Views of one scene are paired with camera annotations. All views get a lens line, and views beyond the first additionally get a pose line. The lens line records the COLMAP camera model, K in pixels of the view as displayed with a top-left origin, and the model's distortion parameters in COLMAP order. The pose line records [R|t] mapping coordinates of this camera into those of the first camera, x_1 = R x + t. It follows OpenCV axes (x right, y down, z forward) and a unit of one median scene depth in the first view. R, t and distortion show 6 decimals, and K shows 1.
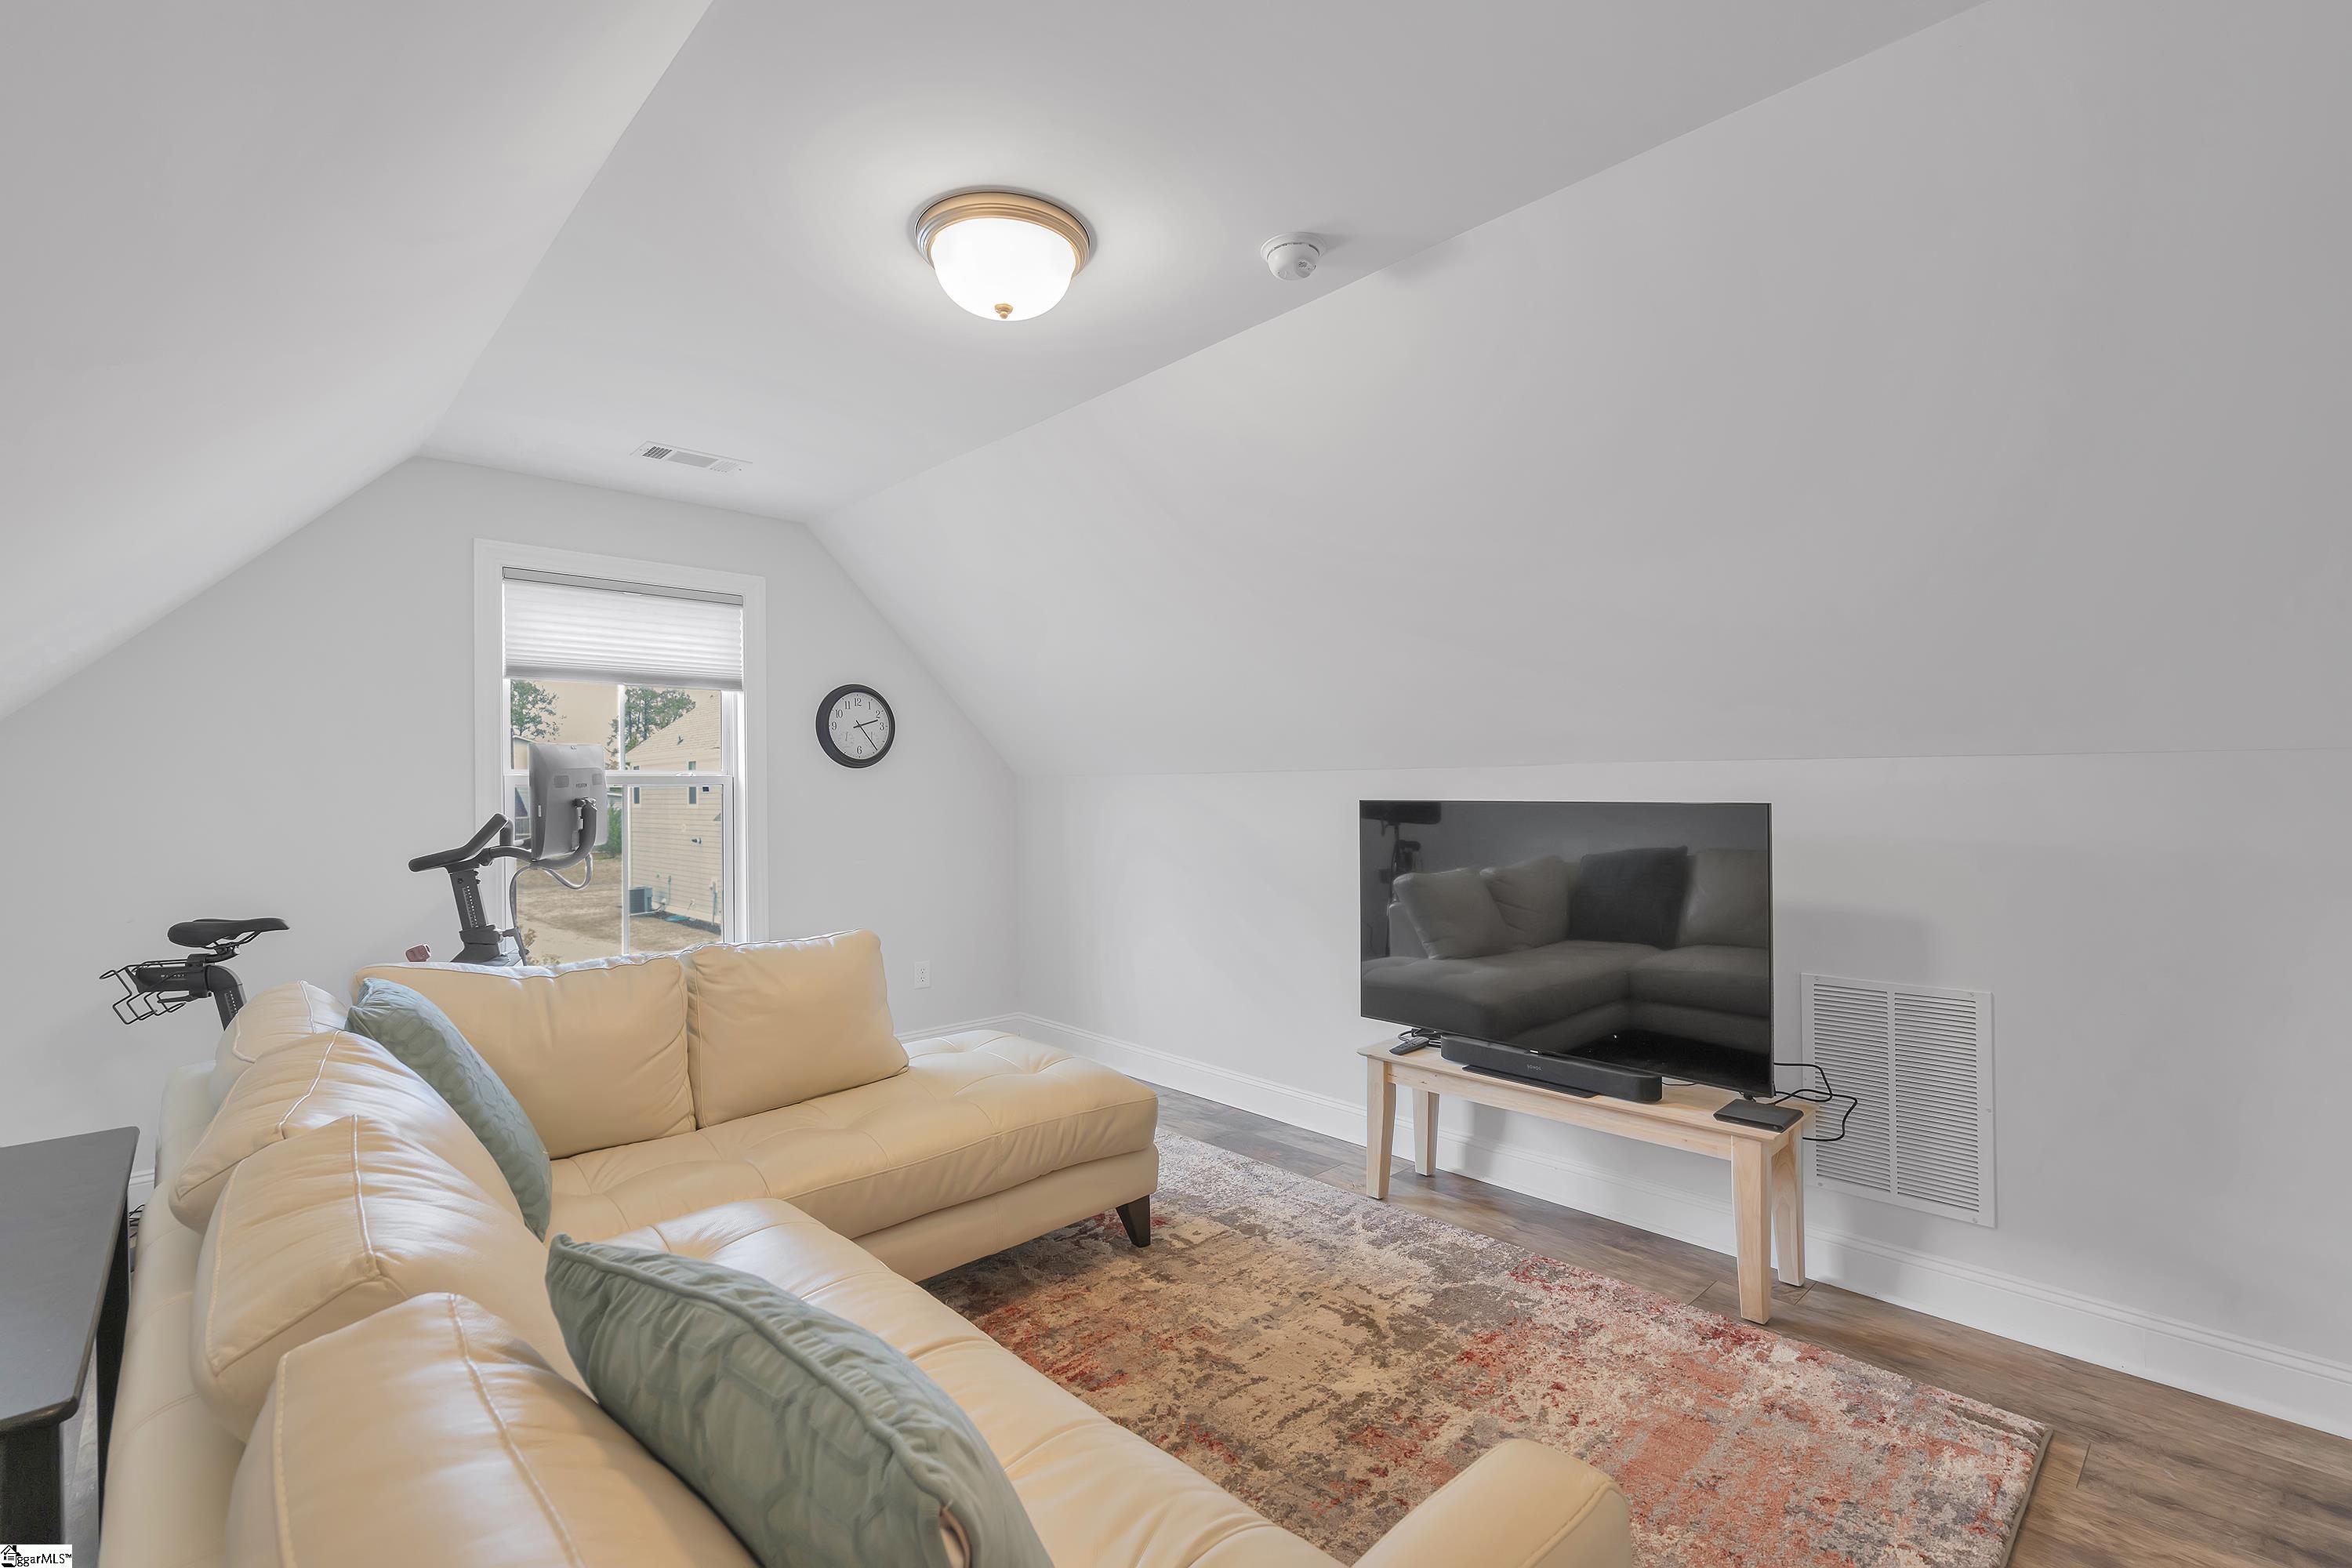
lens RADIAL K [[1063.4, 0, 1174.9], [0, 1063.4, 788.7], [0, 0, 1]] dist [-0.002695, 0.000857]
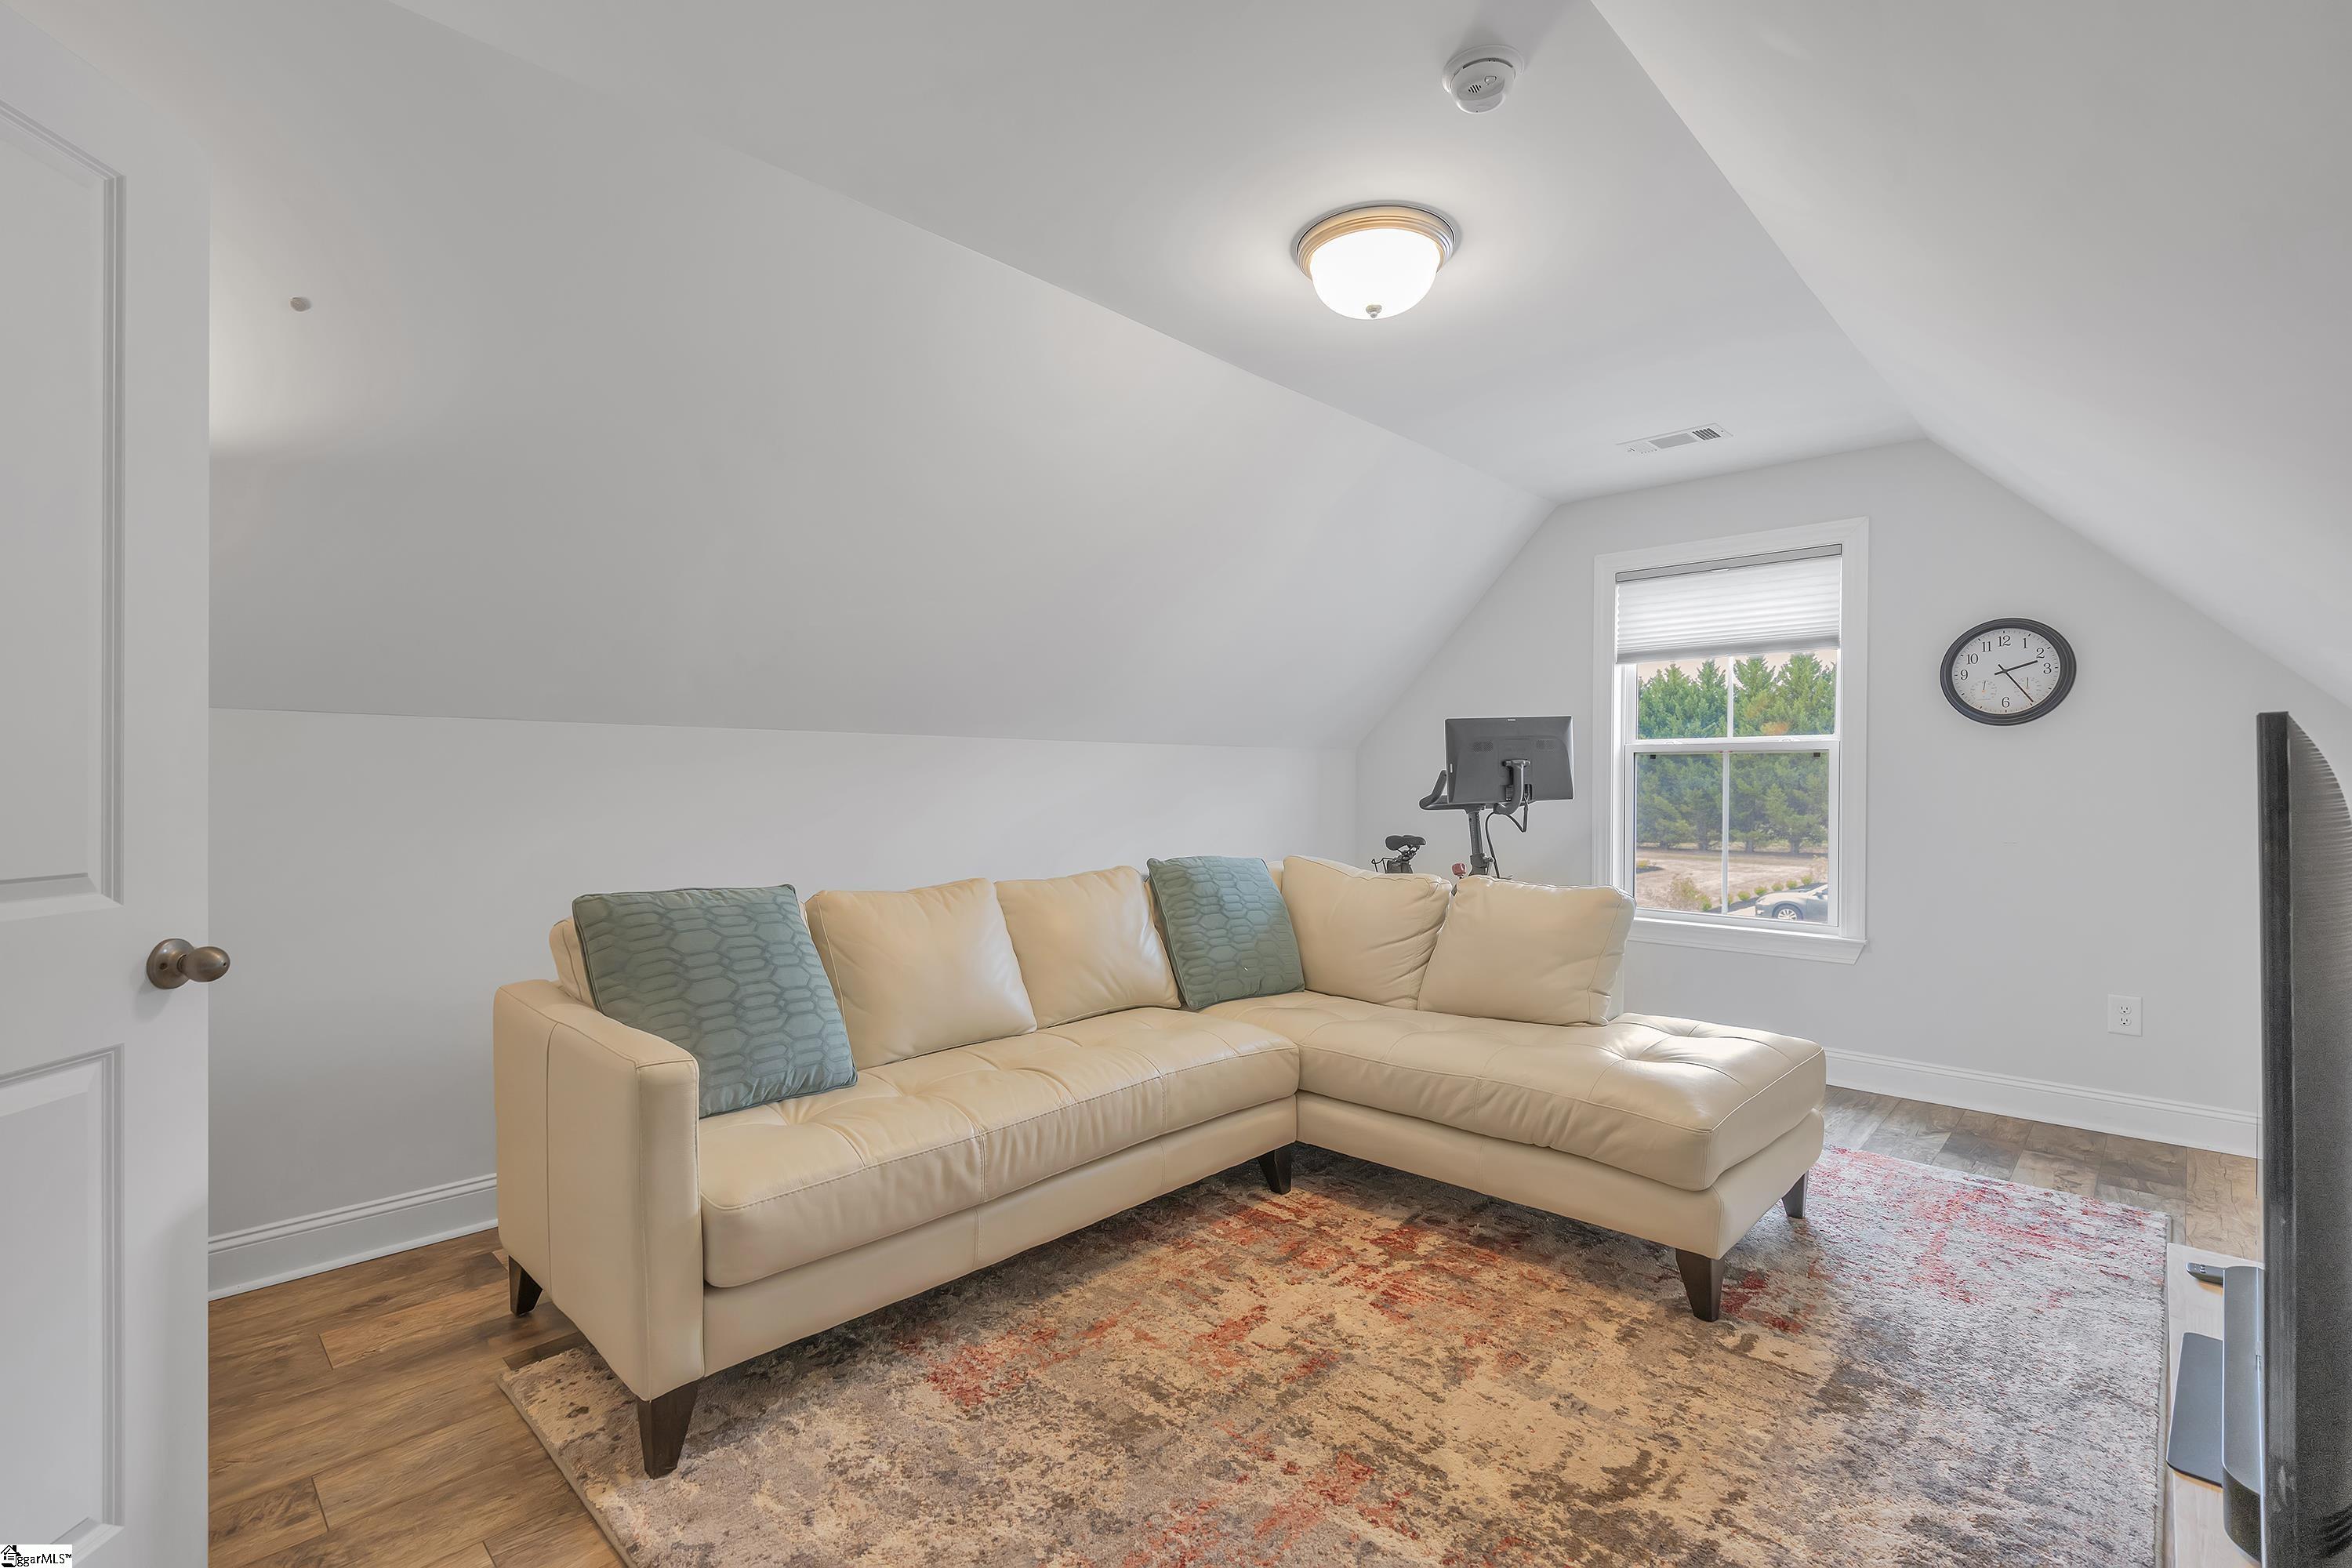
lens RADIAL K [[1063.4, 0, 1174.9], [0, 1063.4, 788.7], [0, 0, 1]] dist [-0.002695, 0.000857]
pose [[0.038967, 0.015180, -0.999125, 0.739044], [-0.003803, 0.999880, 0.015043, 0.028298], [0.999233, 0.003213, 0.039020, 0.581922]]
